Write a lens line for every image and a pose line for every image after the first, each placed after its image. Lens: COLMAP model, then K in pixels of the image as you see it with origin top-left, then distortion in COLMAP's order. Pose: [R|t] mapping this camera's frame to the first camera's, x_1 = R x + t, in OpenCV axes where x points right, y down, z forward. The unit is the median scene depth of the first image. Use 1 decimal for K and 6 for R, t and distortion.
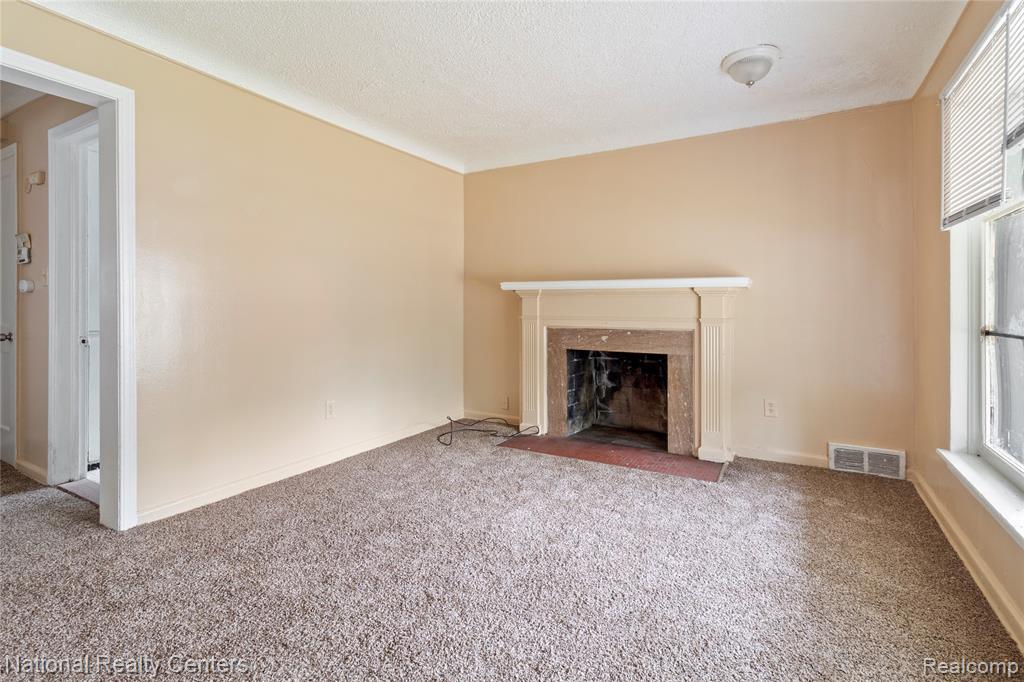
lens RADIAL K [[480.8, 0, 509.7], [0, 480.8, 309.9], [0, 0, 1]] dist [0.001972, 0.000267]
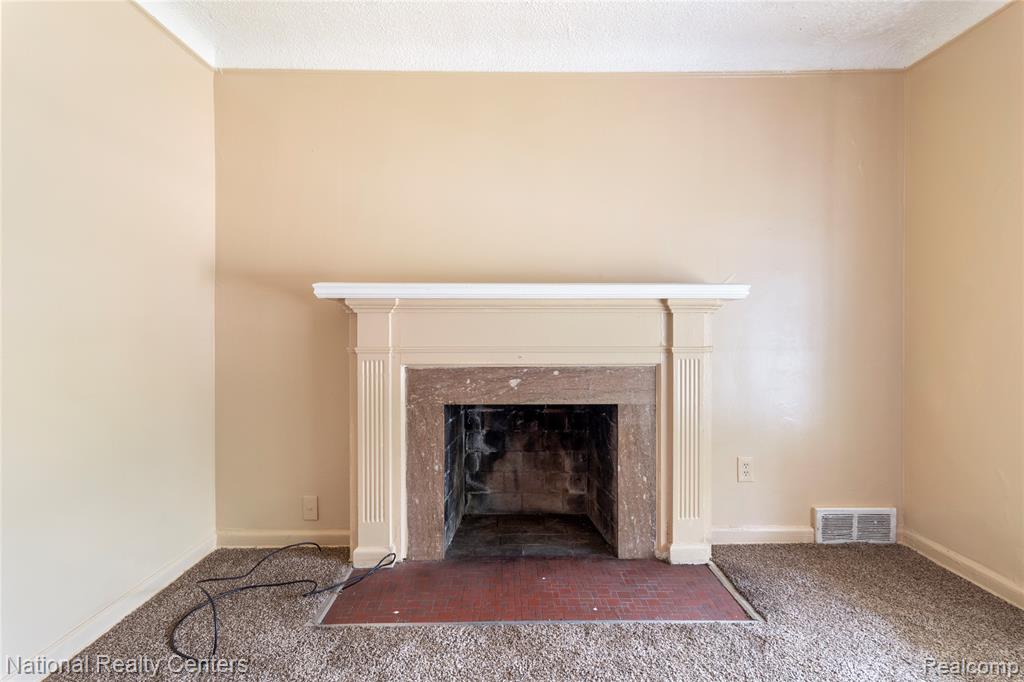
lens RADIAL K [[487.0, 0, 511.4], [0, 487.0, 334.4], [0, 0, 1]] dist [0.001966, 0.000202]
pose [[0.858034, -0.008656, 0.513520, -0.118015], [0.006948, 0.999962, 0.005246, -0.004026], [-0.513546, -0.000933, 0.858062, 0.509697]]
